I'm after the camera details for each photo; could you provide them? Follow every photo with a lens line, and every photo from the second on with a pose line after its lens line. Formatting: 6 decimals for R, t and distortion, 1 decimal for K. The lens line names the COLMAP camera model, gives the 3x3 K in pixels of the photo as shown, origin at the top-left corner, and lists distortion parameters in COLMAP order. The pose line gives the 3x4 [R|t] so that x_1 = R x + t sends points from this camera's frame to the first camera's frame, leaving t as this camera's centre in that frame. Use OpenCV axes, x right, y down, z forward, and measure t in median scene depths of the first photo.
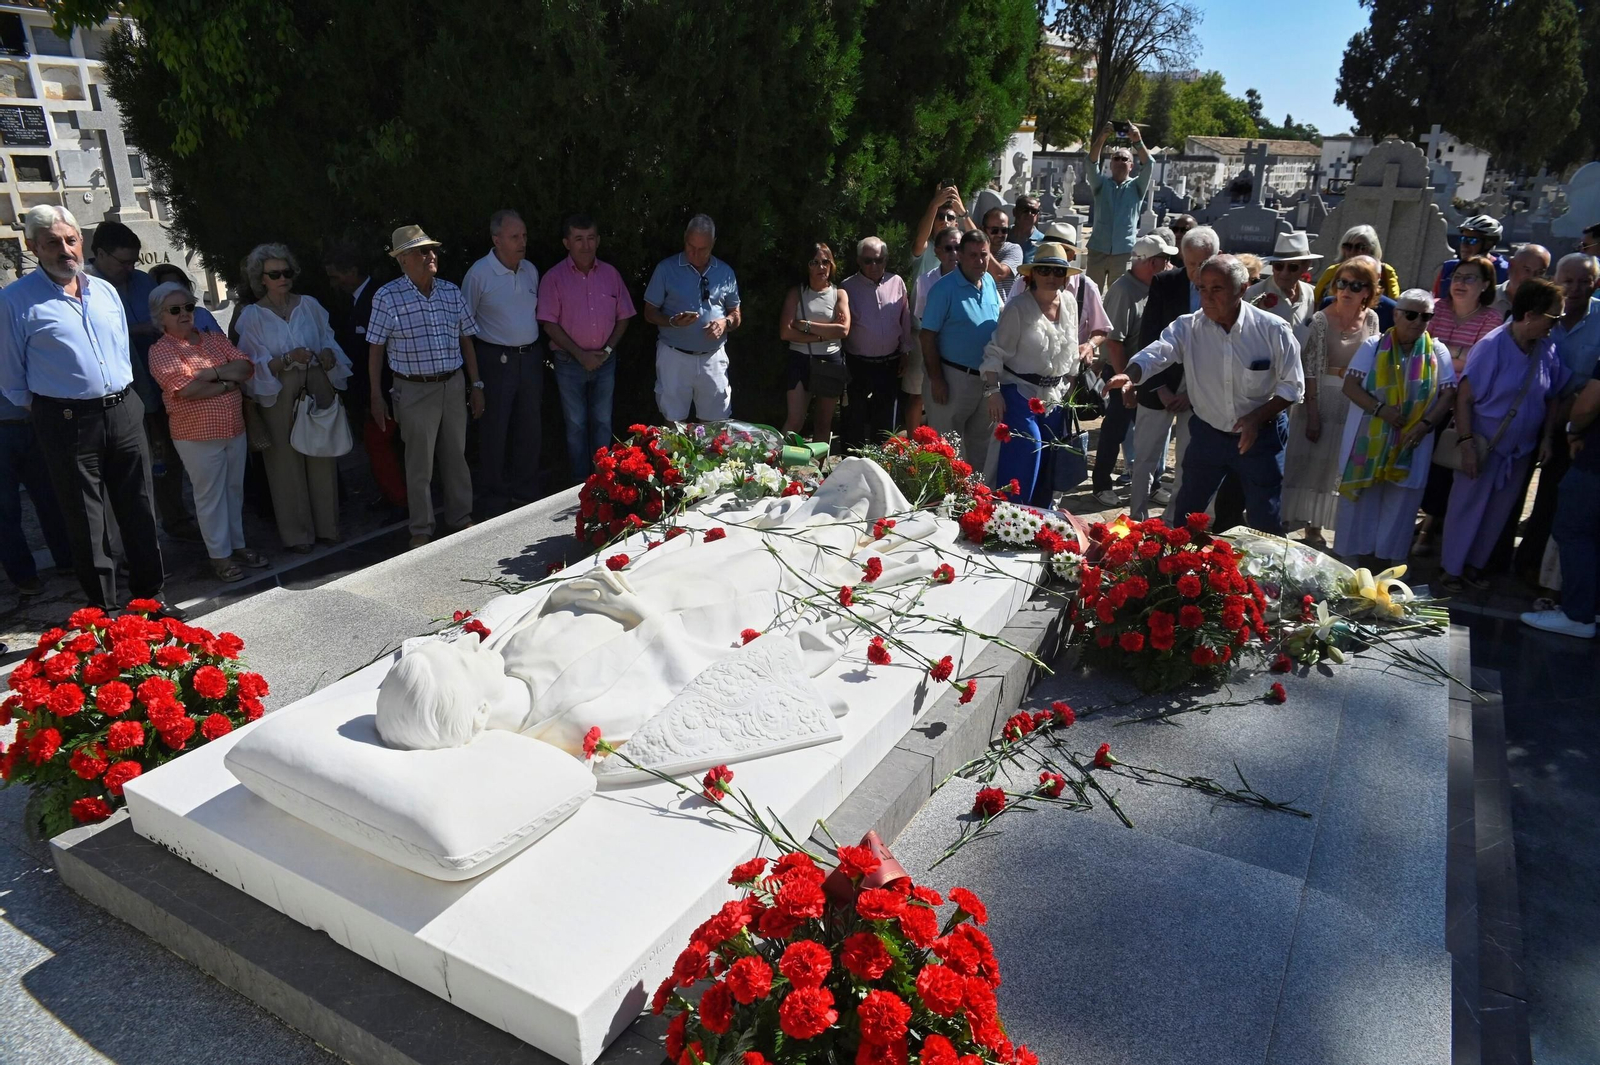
lens RADIAL K [[1081.8, 0, 800.0], [0, 1081.8, 532.5], [0, 0, 1]] dist [-0.118255, 0.091990]
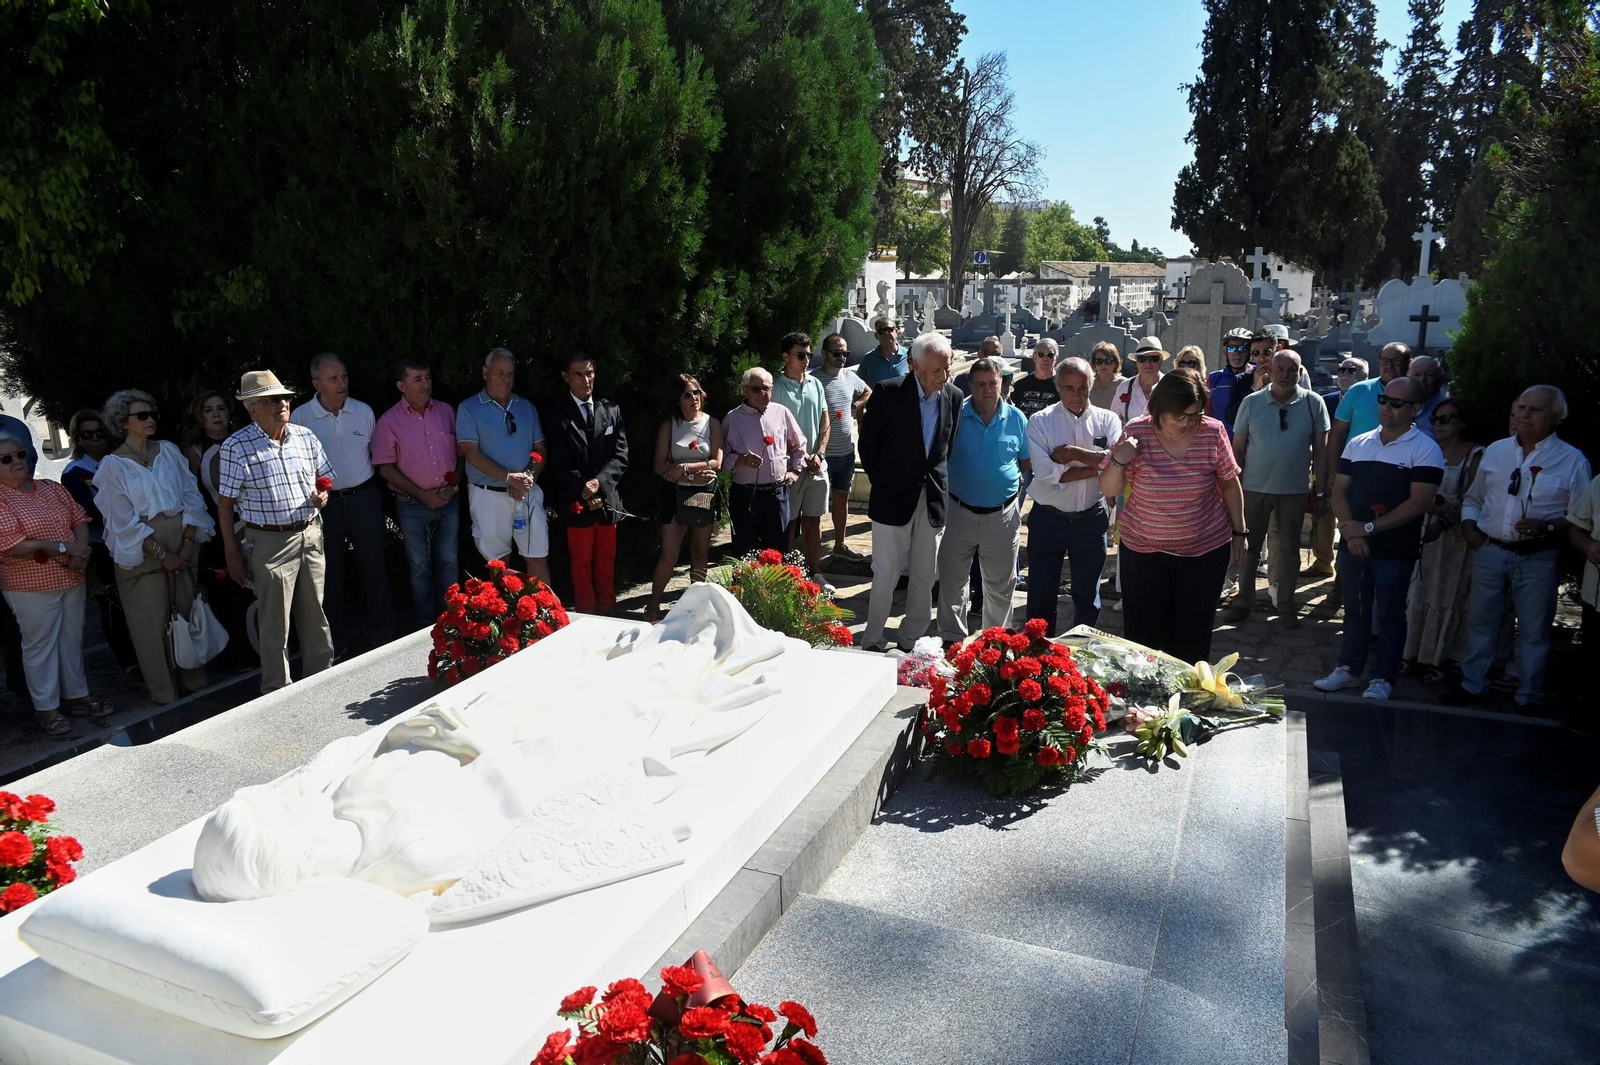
lens RADIAL K [[1088.5, 0, 800.0], [0, 1088.5, 532.5], [0, 0, 1]] dist [-0.118922, 0.096843]
pose [[0.993384, -0.043645, 0.106221, 0.031873], [0.055737, 0.991953, -0.113674, 0.004363], [-0.100405, 0.118842, 0.987823, -0.020392]]
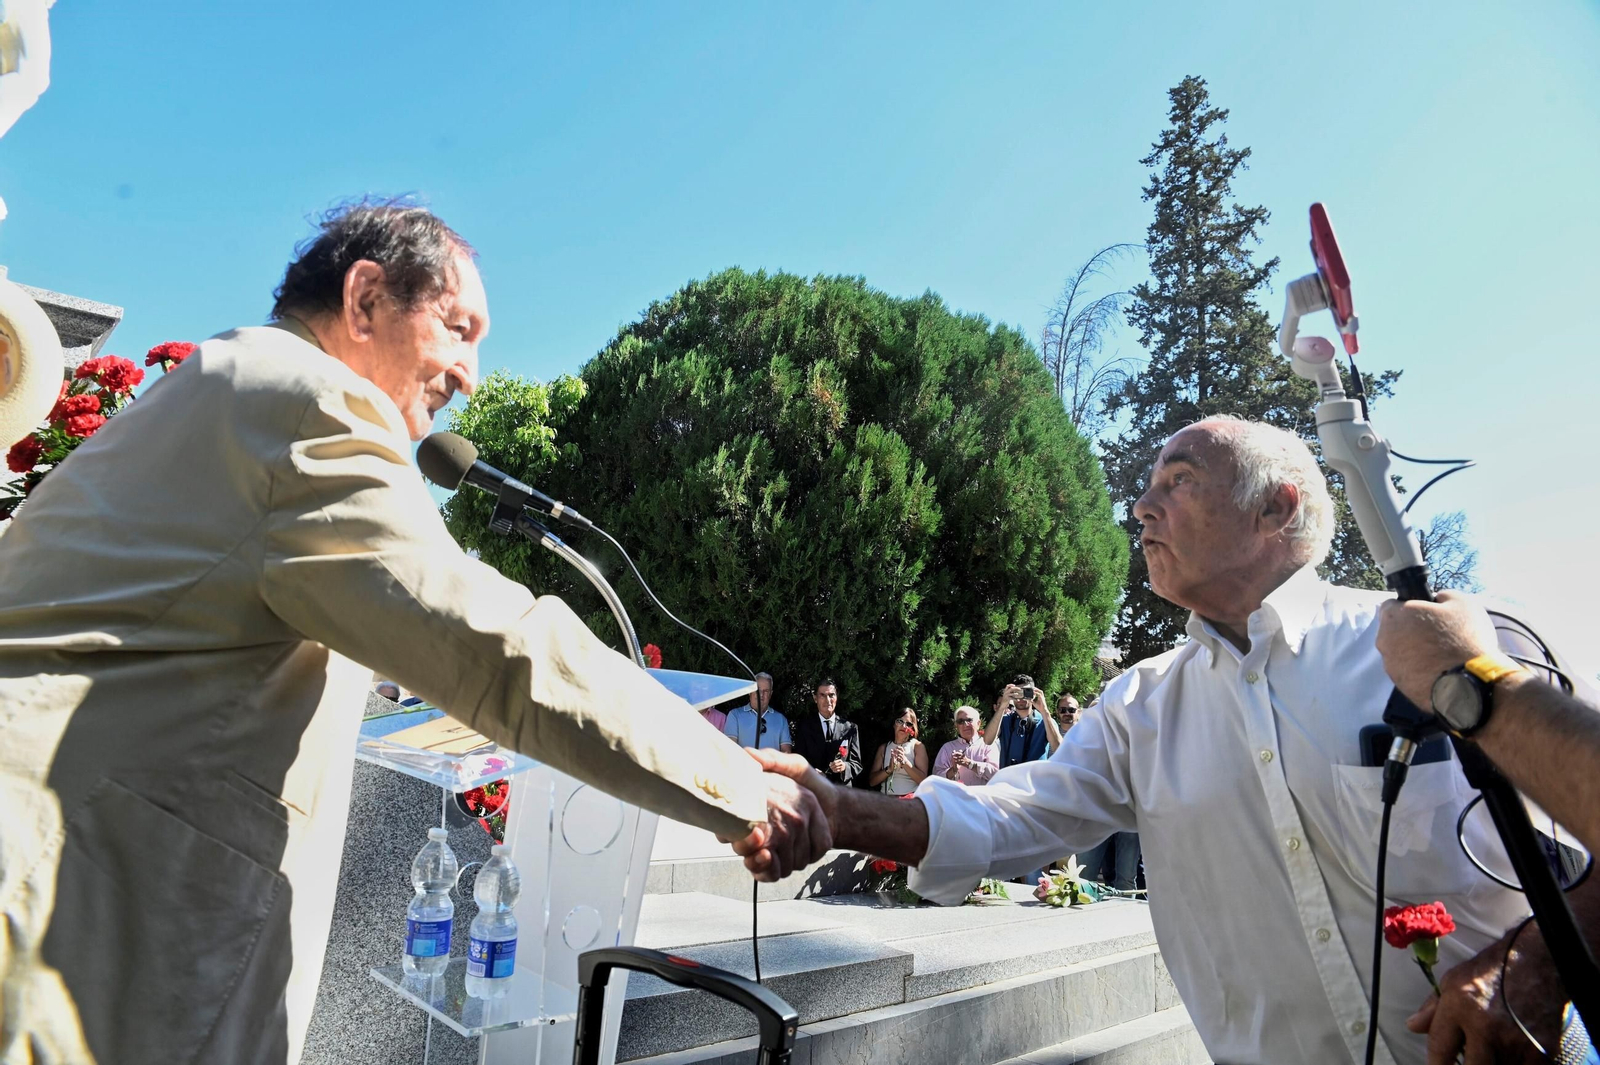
lens RADIAL K [[1088.5, 0, 800.0], [0, 1088.5, 532.5], [0, 0, 1]] dist [-0.118922, 0.096843]
pose [[0.949076, -0.036702, -0.312901, 0.511874], [-0.132721, 0.854180, -0.502754, 0.353770], [0.285726, 0.518681, 0.805811, -0.295735]]
